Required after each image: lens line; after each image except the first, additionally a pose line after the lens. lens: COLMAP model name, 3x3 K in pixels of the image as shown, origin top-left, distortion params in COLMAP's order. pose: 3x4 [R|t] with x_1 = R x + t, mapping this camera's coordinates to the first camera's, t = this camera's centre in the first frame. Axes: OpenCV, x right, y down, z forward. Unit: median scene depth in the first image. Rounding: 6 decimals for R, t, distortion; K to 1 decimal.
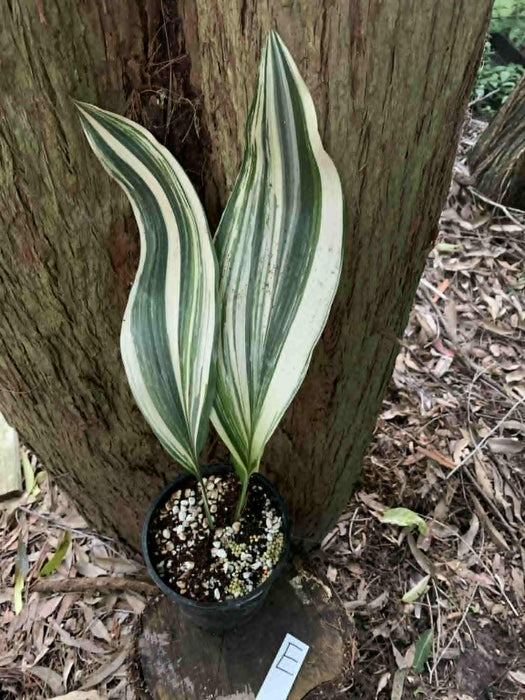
lens RADIAL K [[531.4, 0, 266.0], [0, 531.4, 347.9], [0, 0, 1]] dist [-0.008463, 0.007103]
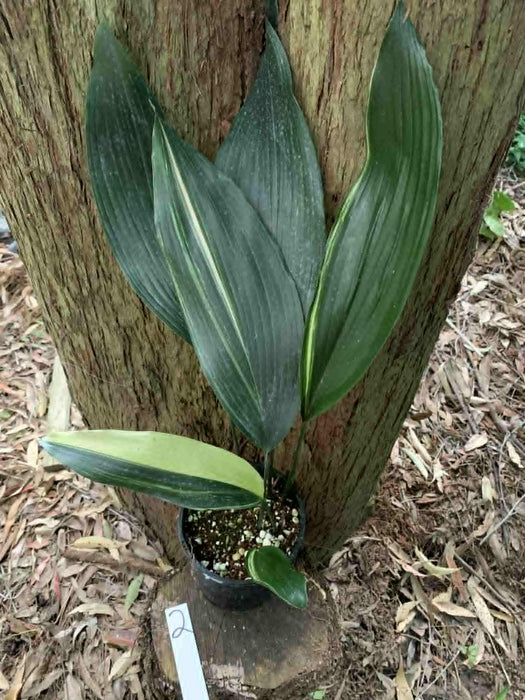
lens RADIAL K [[525.1, 0, 264.6], [0, 525.1, 348.6], [0, 0, 1]] dist [0.002690, -0.006089]
pose [[0.984533, 0.150978, -0.088883, 0.014267], [-0.155727, 0.986578, -0.049128, 0.026921], [0.080272, 0.062210, 0.994830, -0.121991]]
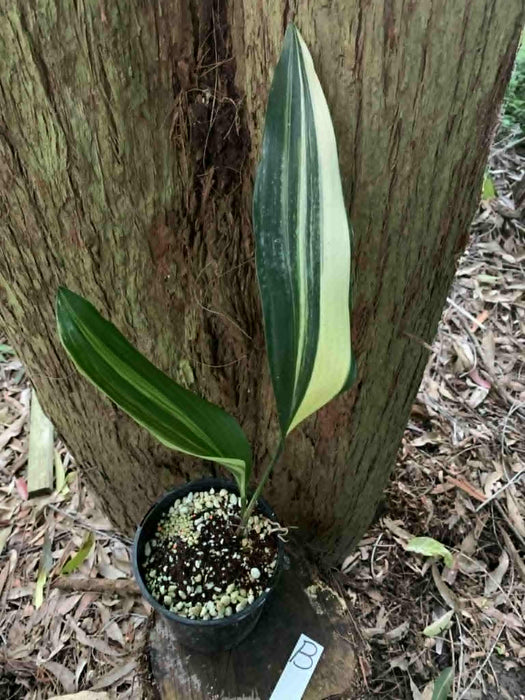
lens RADIAL K [[530.4, 0, 264.5], [0, 530.4, 349.9], [0, 0, 1]] dist [-0.003832, 0.000978]
pose [[0.995333, 0.060015, -0.075561, 0.017382], [-0.064344, 0.996343, -0.056218, 0.051753], [0.071911, 0.060817, 0.995555, -0.015076]]
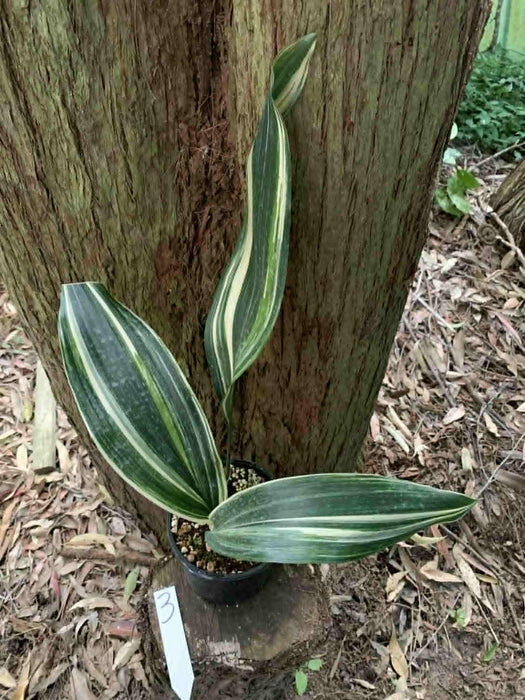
lens RADIAL K [[524.8, 0, 261.6], [0, 524.8, 347.8], [0, 0, 1]] dist [0.006144, -0.010449]
pose [[0.994453, 0.083750, -0.063633, 0.038155], [-0.086115, 0.995657, -0.035362, 0.029158], [0.060395, 0.040645, 0.997347, -0.159146]]
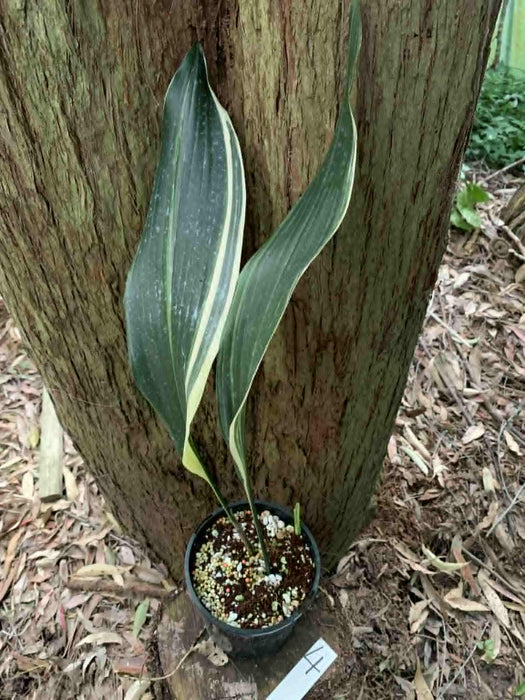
lens RADIAL K [[526.3, 0, 262.7], [0, 526.3, 348.6], [0, 0, 1]] dist [0.000014, -0.004655]
pose [[0.994810, 0.061700, -0.080903, 0.029798], [-0.067779, 0.994902, -0.074679, 0.035634], [0.075883, 0.079775, 0.993920, -0.115202]]
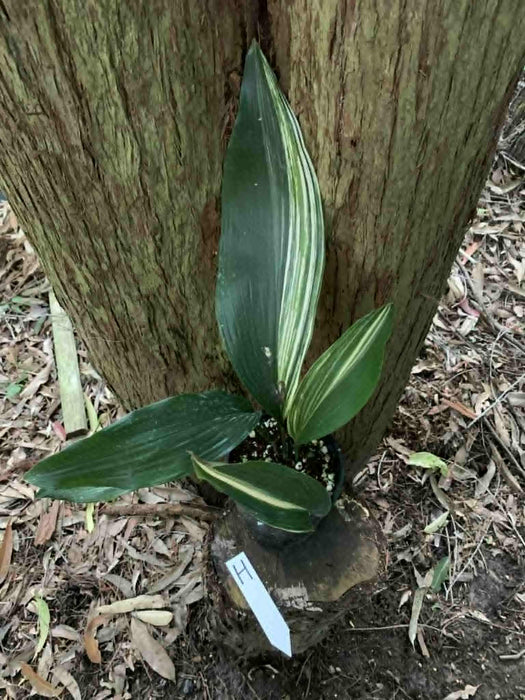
lens RADIAL K [[528.8, 0, 264.4], [0, 528.8, 349.0], [0, 0, 1]] dist [0.001296, -0.001686]
pose [[0.999141, 0.017201, -0.037714, -0.069029], [-0.013995, 0.996396, 0.083660, -0.003252], [0.039017, -0.083061, 0.995780, -0.155294]]
